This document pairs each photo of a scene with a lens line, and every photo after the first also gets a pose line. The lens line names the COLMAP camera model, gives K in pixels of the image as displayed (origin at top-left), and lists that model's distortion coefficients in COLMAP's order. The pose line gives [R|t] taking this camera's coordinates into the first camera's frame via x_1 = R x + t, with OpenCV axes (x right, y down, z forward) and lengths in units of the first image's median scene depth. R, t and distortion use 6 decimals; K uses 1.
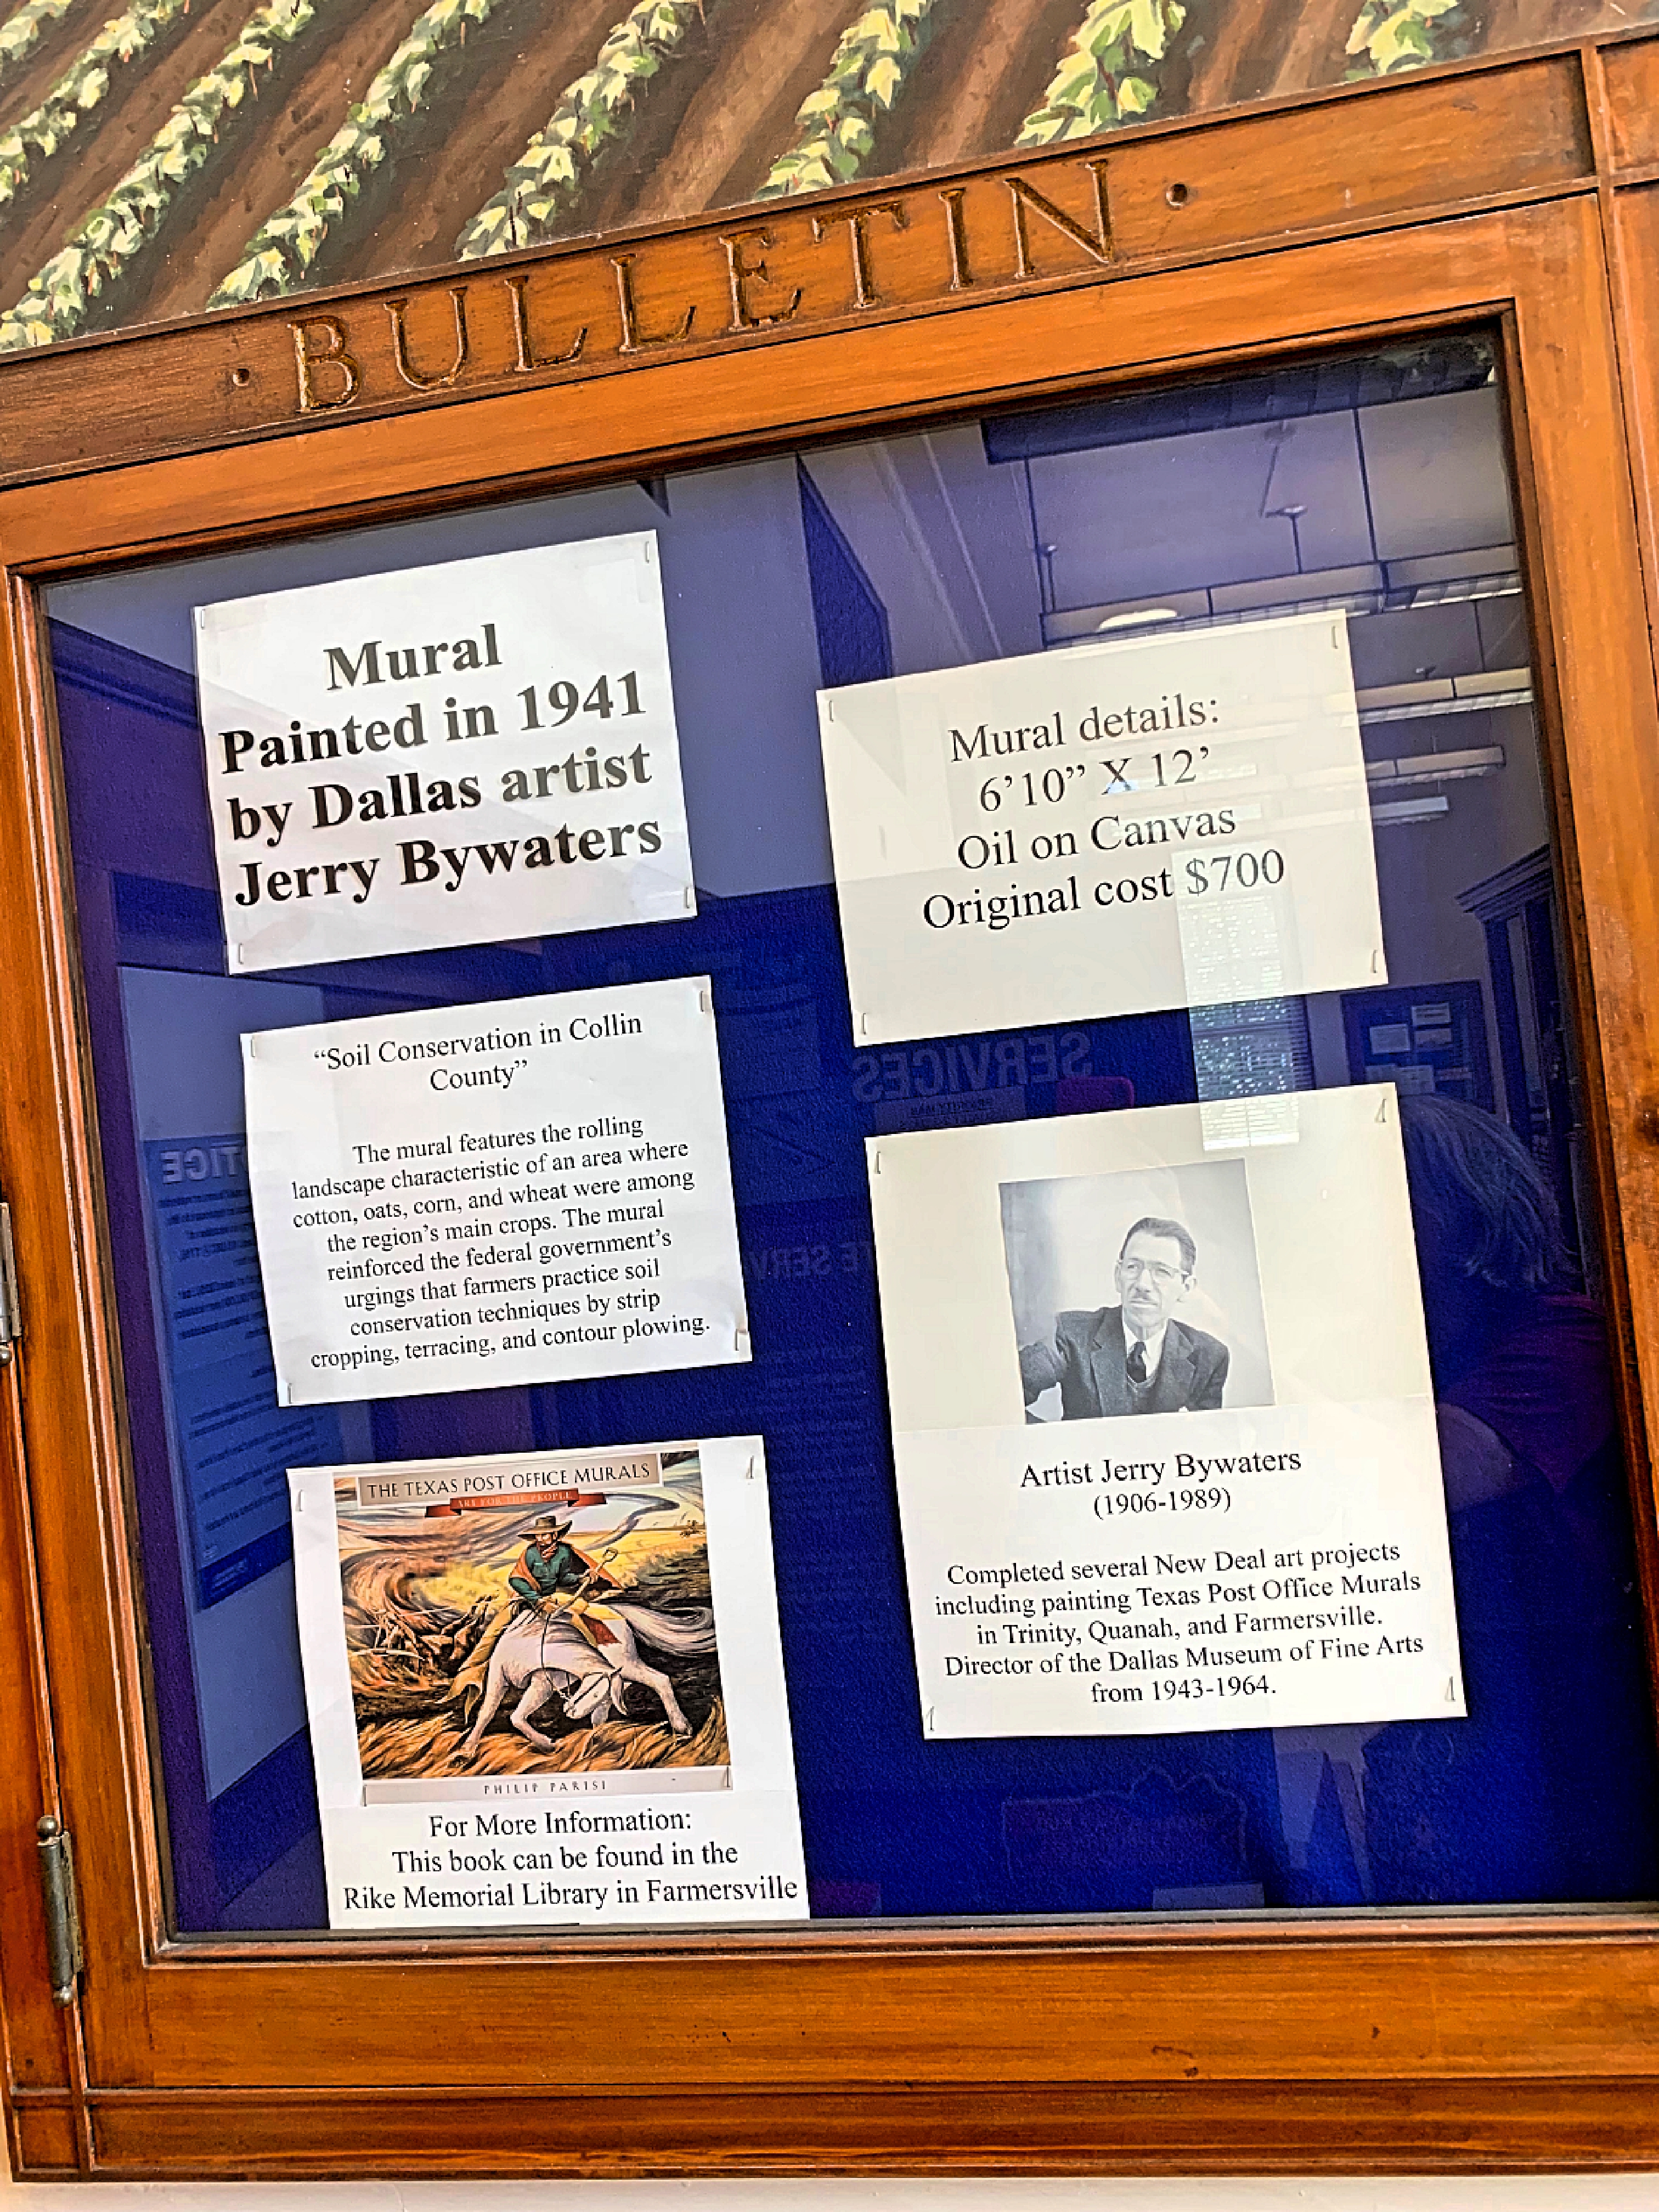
lens RADIAL K [[1687.6, 0, 829.5], [0, 1687.6, 1106.0], [0, 0, 1]] dist [0.002438, 0.000129]
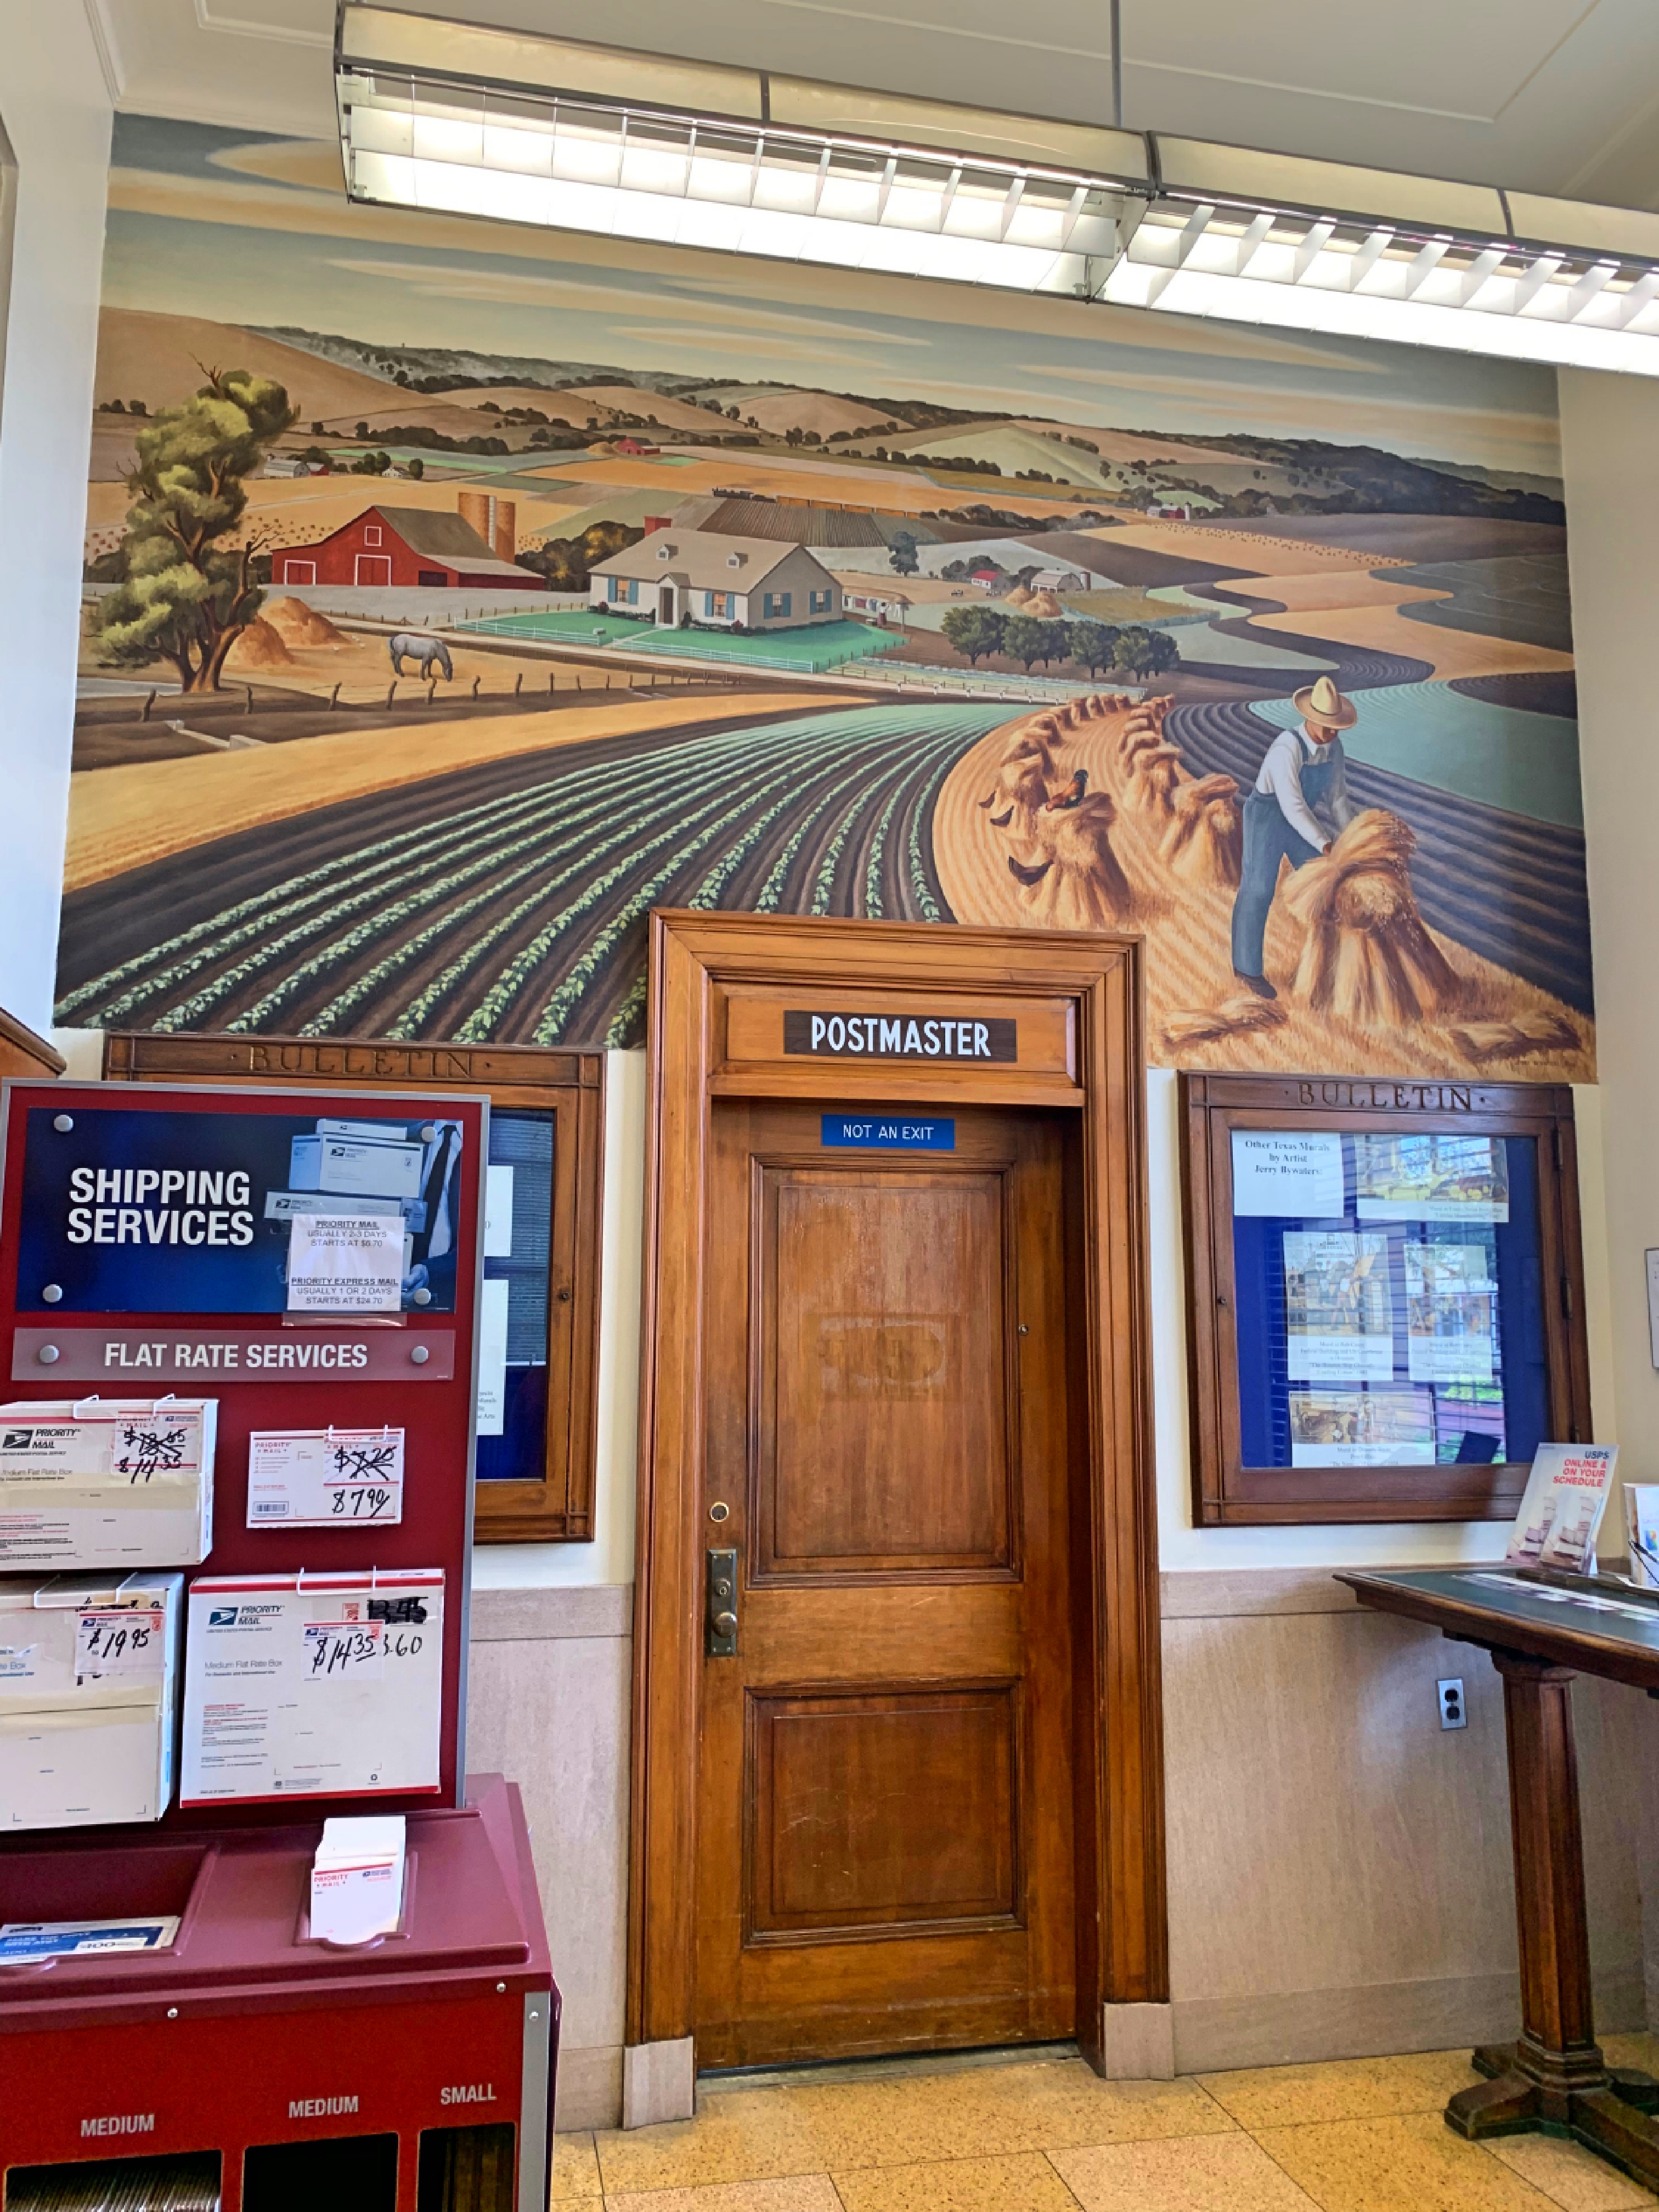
lens RADIAL K [[1687.6, 0, 829.5], [0, 1687.6, 1106.0], [0, 0, 1]] dist [0.002438, 0.000129]
pose [[0.921219, 0.160210, 0.354526, -0.442868], [-0.102408, 0.978994, -0.176304, 0.195313], [-0.375324, 0.126108, 0.918275, -2.903207]]
